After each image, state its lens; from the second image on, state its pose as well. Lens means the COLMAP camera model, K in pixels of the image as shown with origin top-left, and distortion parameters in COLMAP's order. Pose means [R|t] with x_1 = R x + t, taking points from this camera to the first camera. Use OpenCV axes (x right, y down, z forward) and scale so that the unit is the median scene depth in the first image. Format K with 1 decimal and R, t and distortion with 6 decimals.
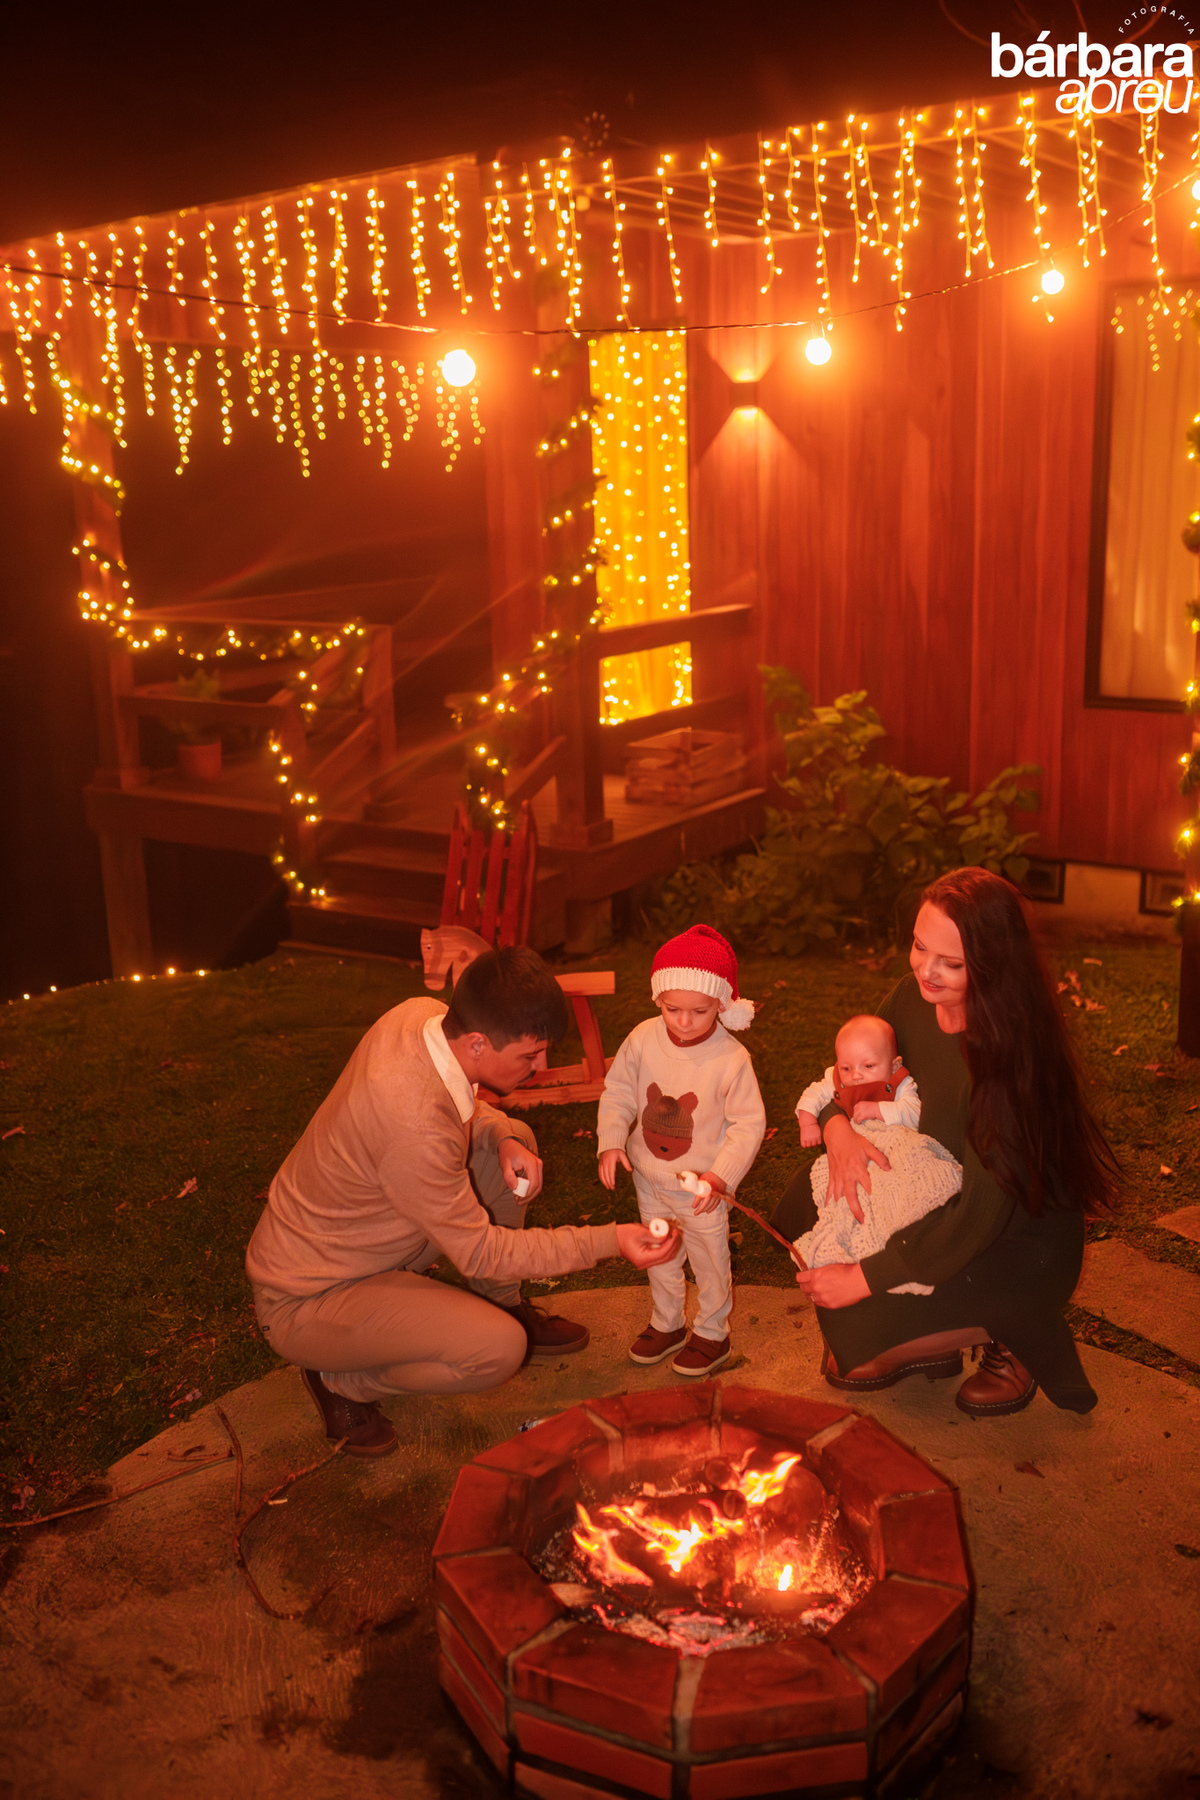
lens RADIAL K [[1710.9, 0, 588.7], [0, 1710.9, 896.5], [0, 0, 1]] dist [-0.074756, 0.112661]
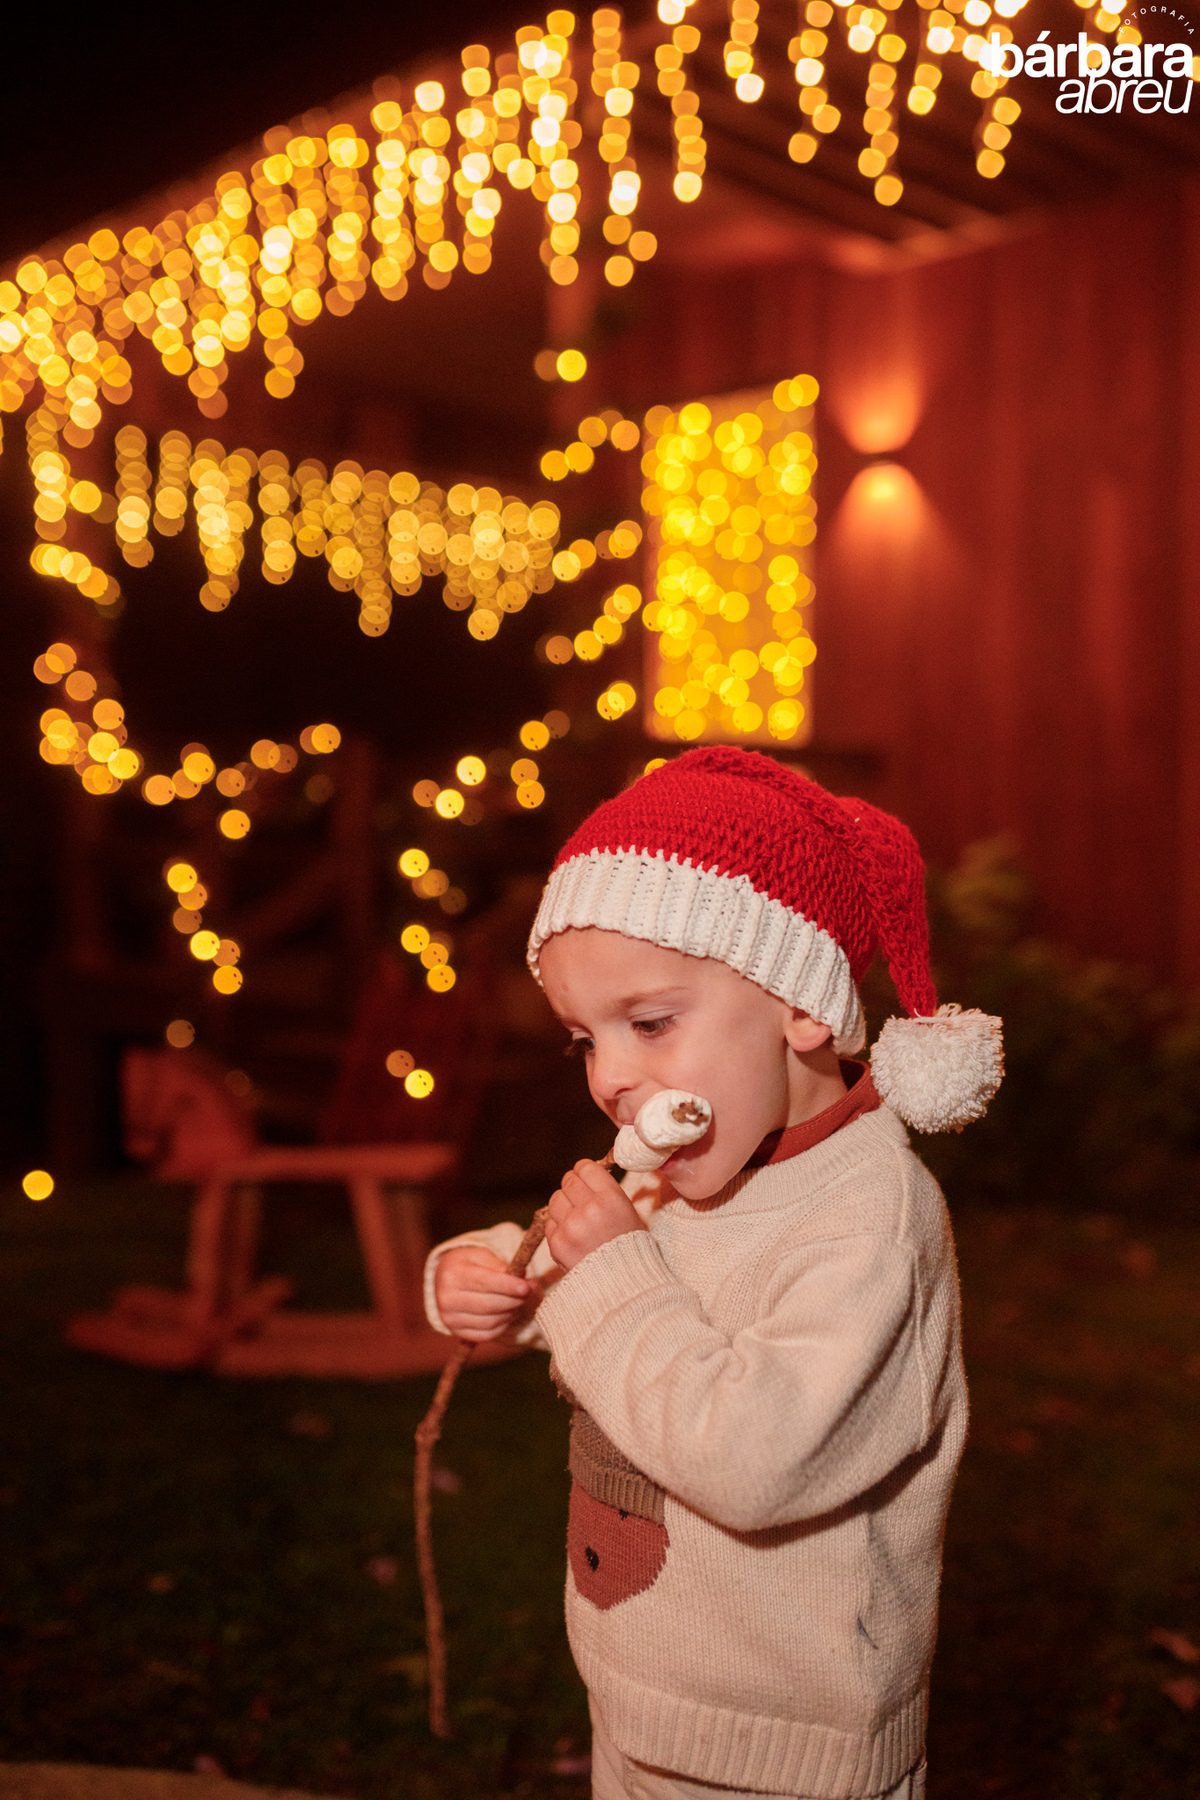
lens RADIAL K [[1734.6, 0, 600.1], [0, 1734.6, 898.4], [0, 0, 1]] dist [-0.114060, -0.010846]
pose [[0.985285, 0.039578, -0.166276, 0.110922], [-0.072606, 0.977602, -0.197544, 0.051452], [0.154733, 0.206710, 0.966089, 0.318283]]
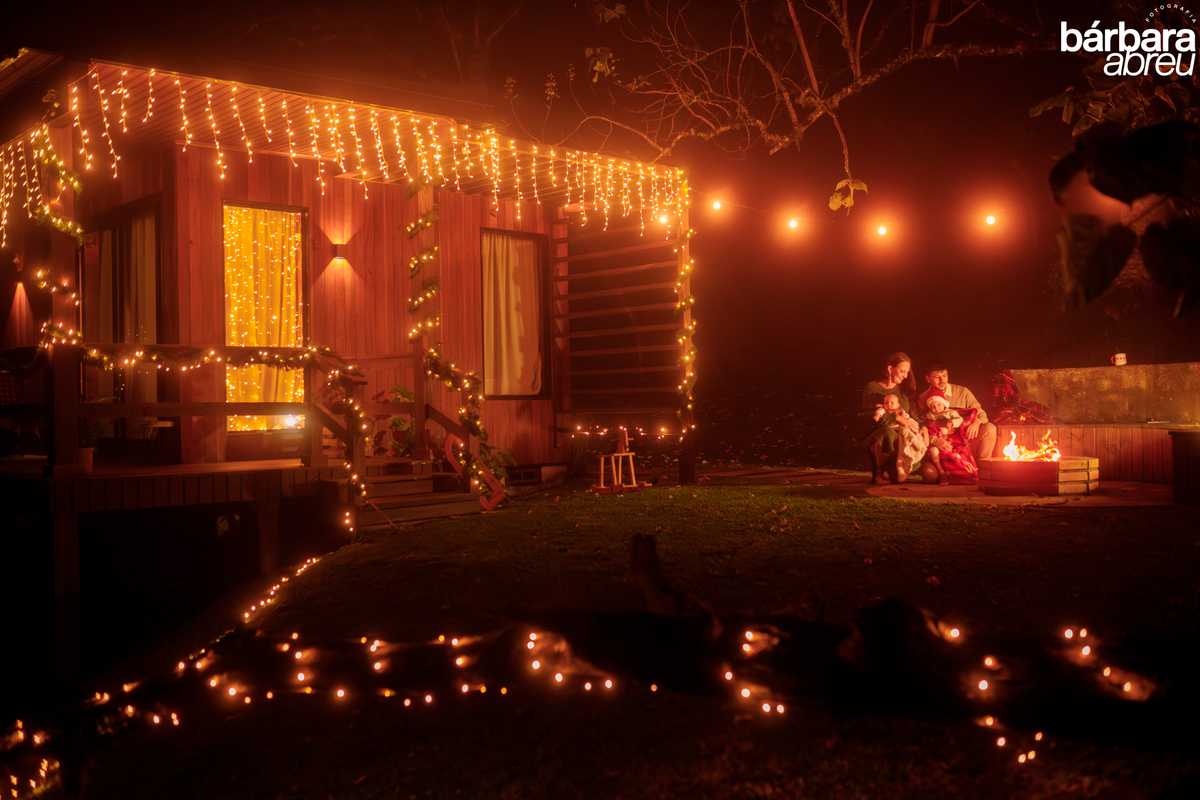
lens RADIAL K [[1140.6, 0, 600.0], [0, 1140.6, 400.0], [0, 0, 1]] dist [-0.074756, 0.112661]
pose [[0.205817, 0.027253, 0.978211, -1.196818], [0.252774, 0.964208, -0.080047, 0.053510], [-0.945381, 0.263741, 0.191561, 0.547316]]
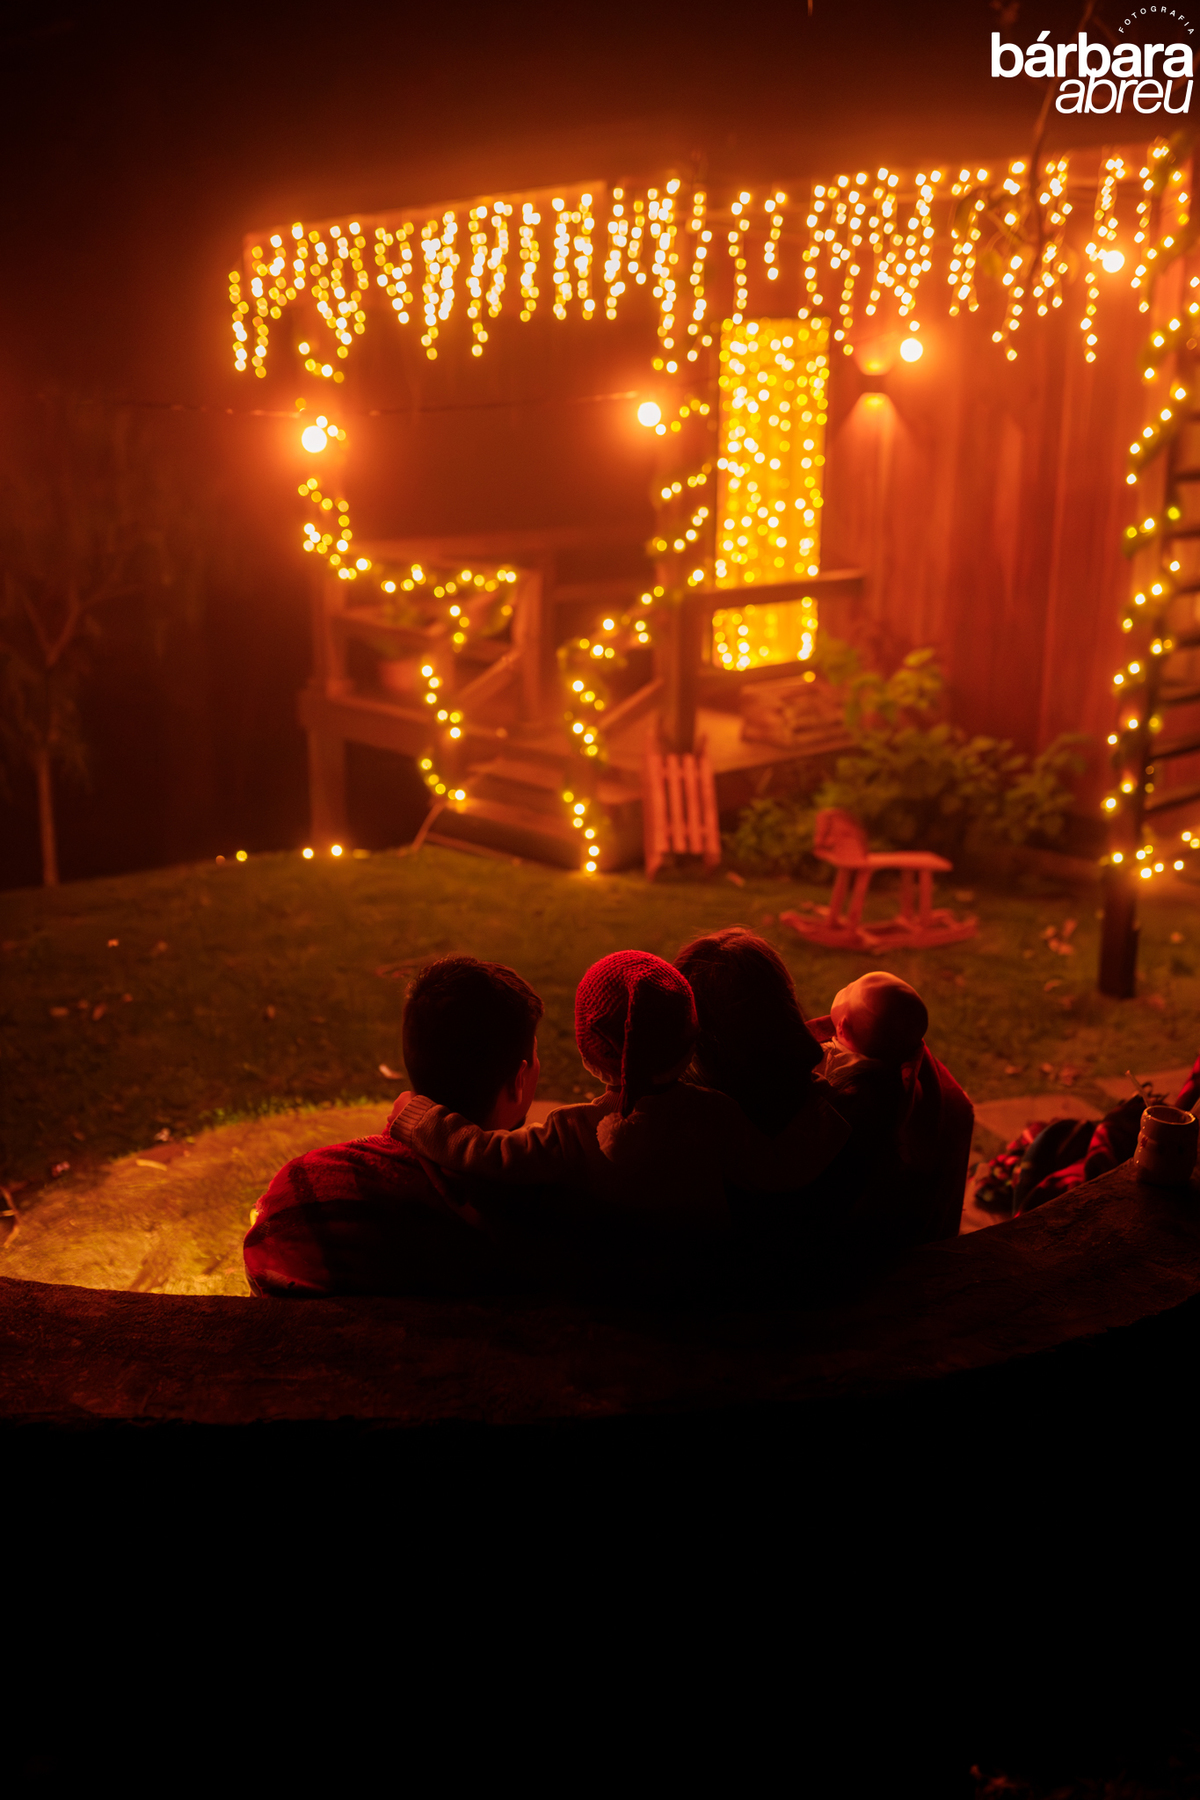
lens RADIAL K [[1733.7, 0, 599.9], [0, 1733.7, 897.6], [0, 0, 1]] dist [-0.079627, 0.117931]
pose [[0.977819, 0.095666, -0.186326, 0.170735], [-0.087488, 0.994826, 0.051646, -0.002496], [0.190303, -0.034199, 0.981130, -0.163572]]
